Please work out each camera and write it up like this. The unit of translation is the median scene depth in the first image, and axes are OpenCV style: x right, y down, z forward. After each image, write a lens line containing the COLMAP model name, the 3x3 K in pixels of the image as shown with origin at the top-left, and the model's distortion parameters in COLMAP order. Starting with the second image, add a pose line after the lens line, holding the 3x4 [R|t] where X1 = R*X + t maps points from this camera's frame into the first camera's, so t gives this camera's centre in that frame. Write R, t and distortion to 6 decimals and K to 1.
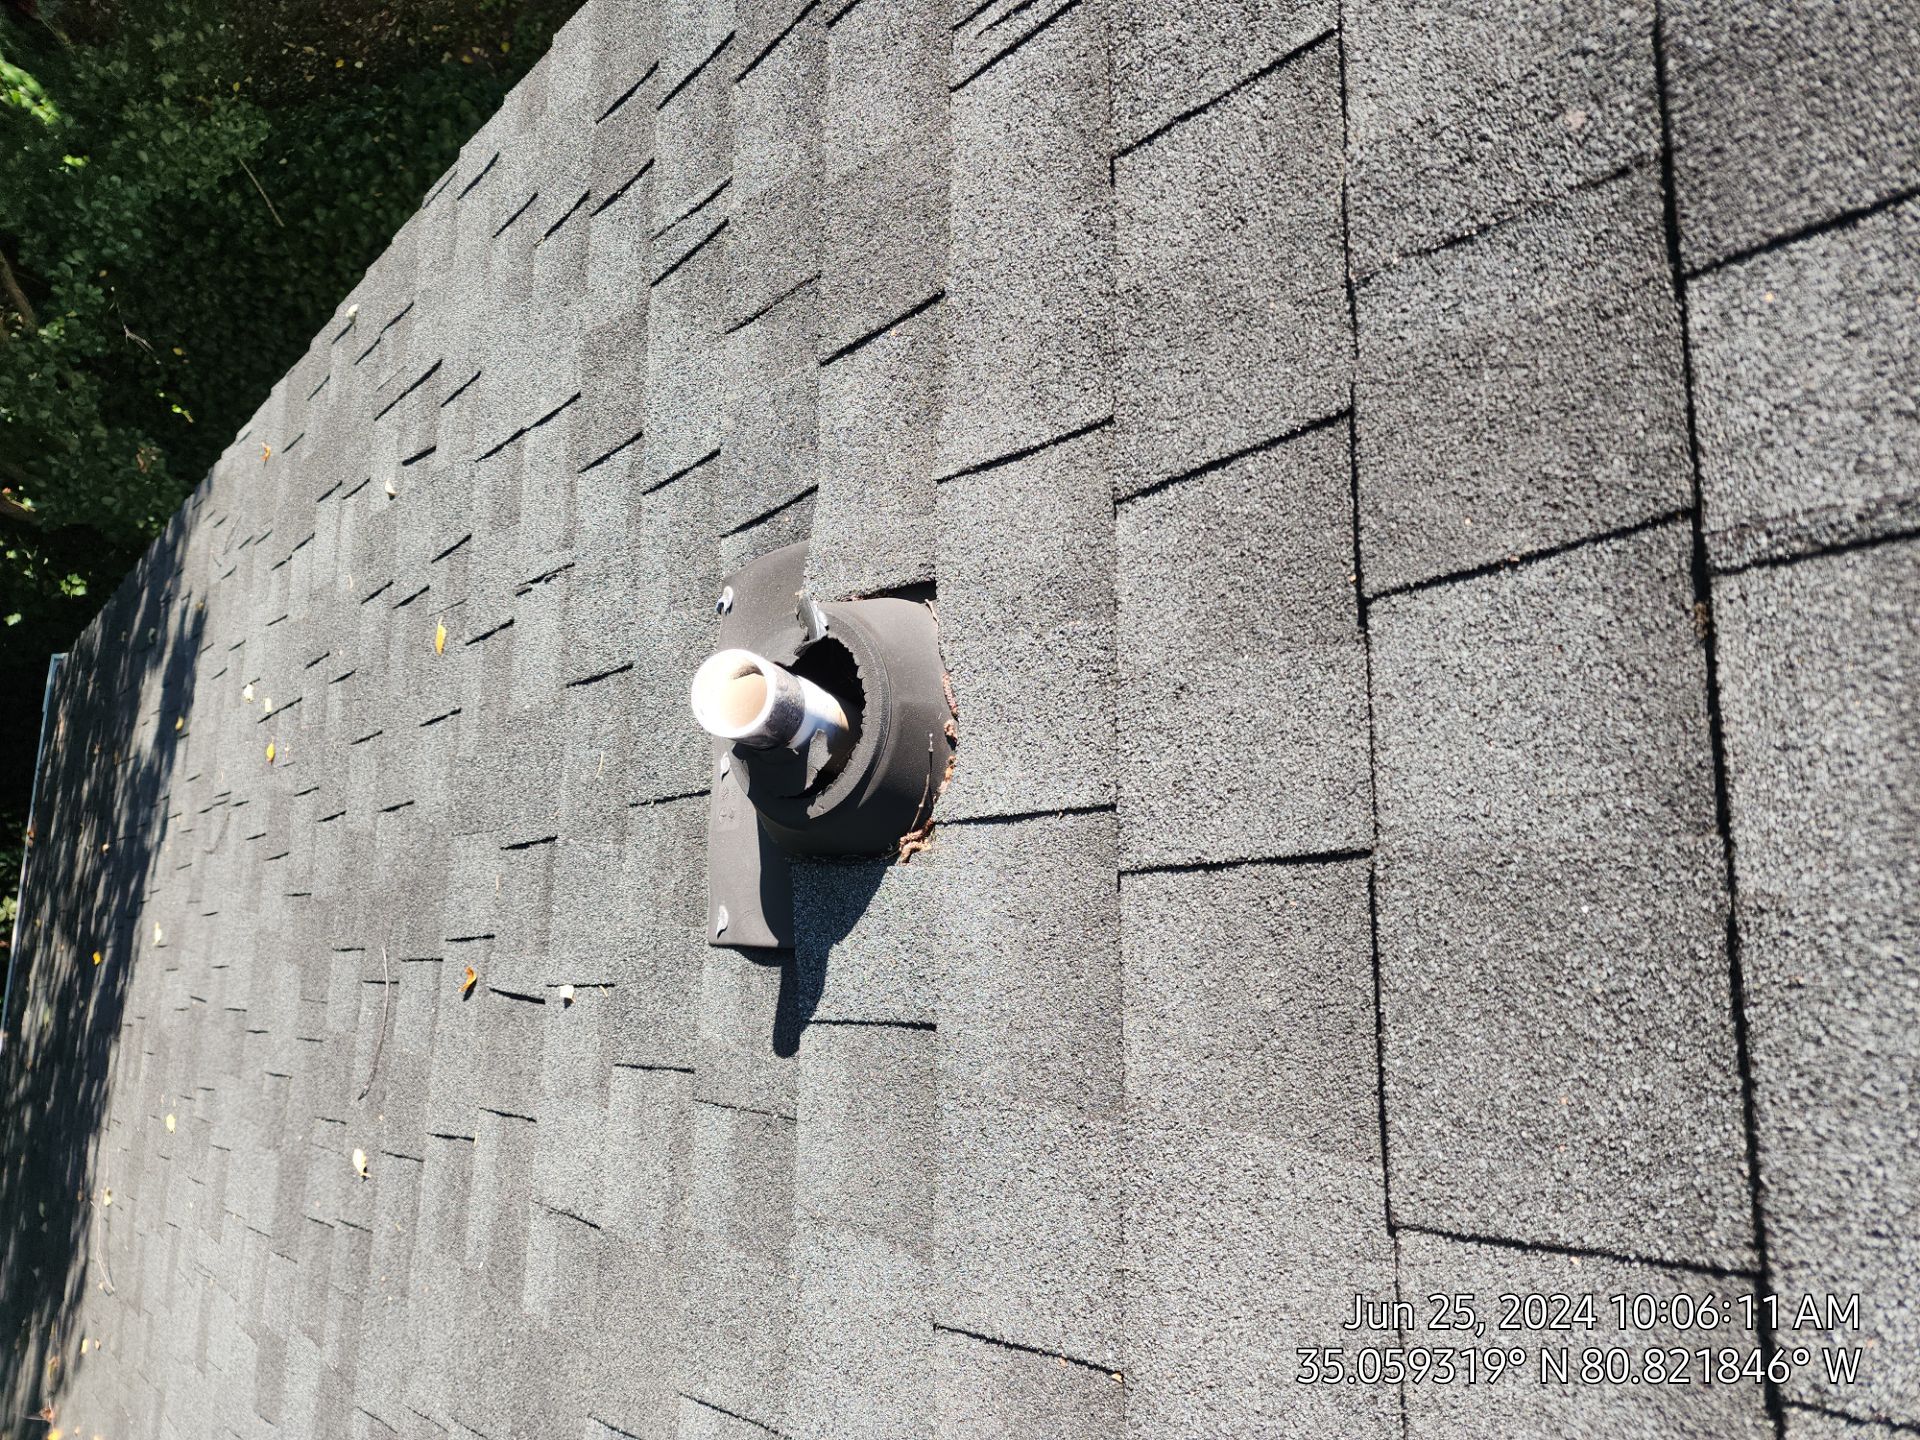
lens RADIAL K [[1287.5, 0, 986.4], [0, 1287.5, 724.6], [0, 0, 1]] dist [0.048593, -0.045322]
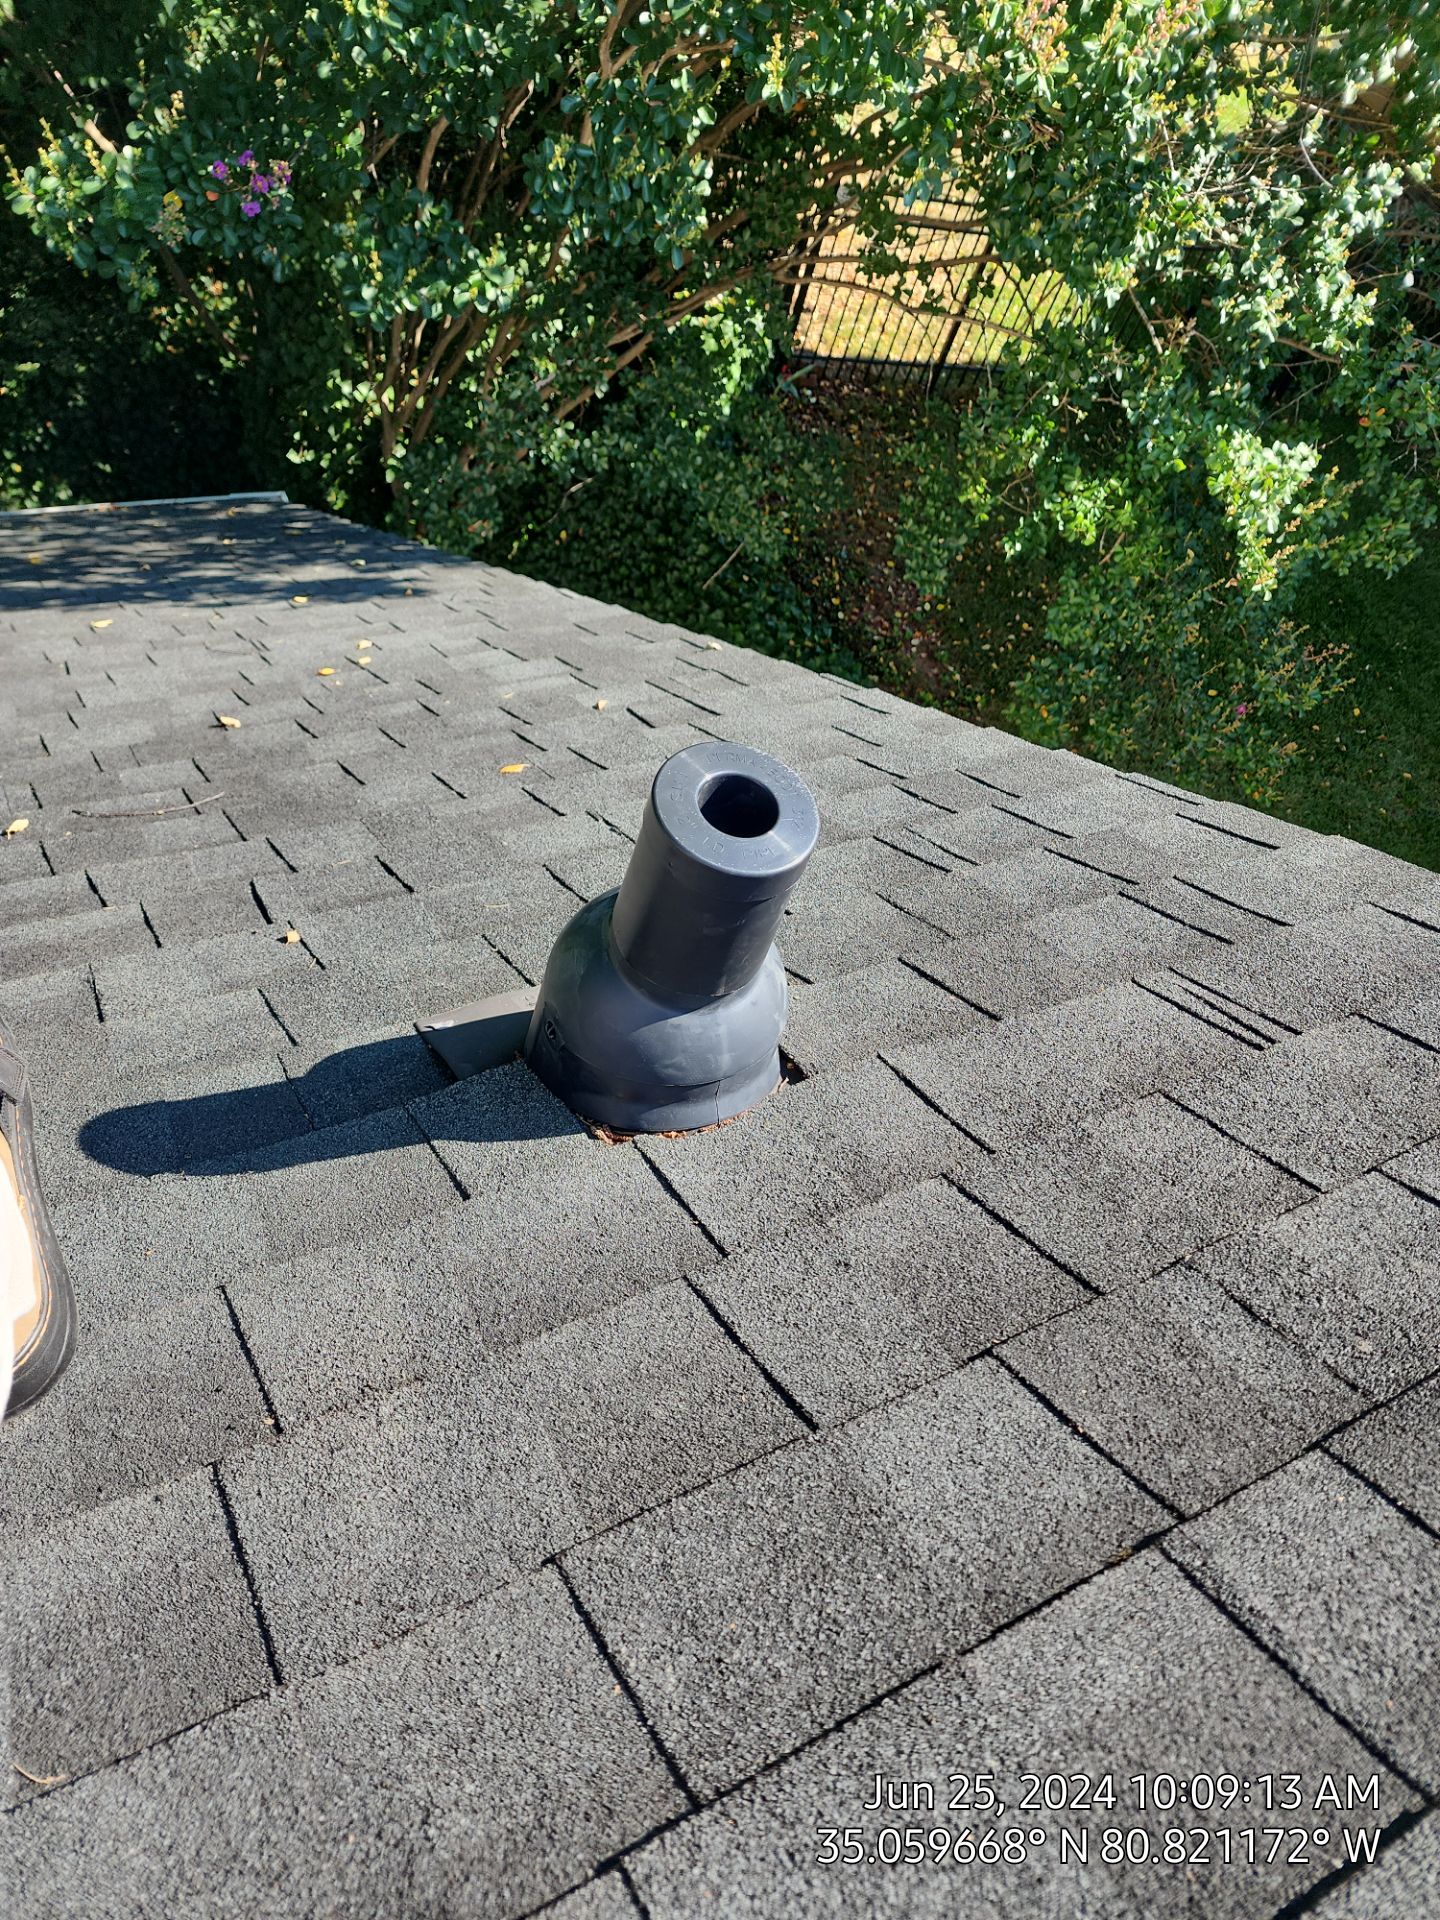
lens RADIAL K [[1287.5, 0, 719.7], [0, 1287.5, 996.9], [0, 0, 1]] dist [0.048593, -0.045322]
pose [[0.357299, 0.918057, -0.171783, 0.092550], [-0.912858, 0.304354, -0.272139, 0.368370], [-0.197556, 0.254049, 0.946800, -0.228539]]
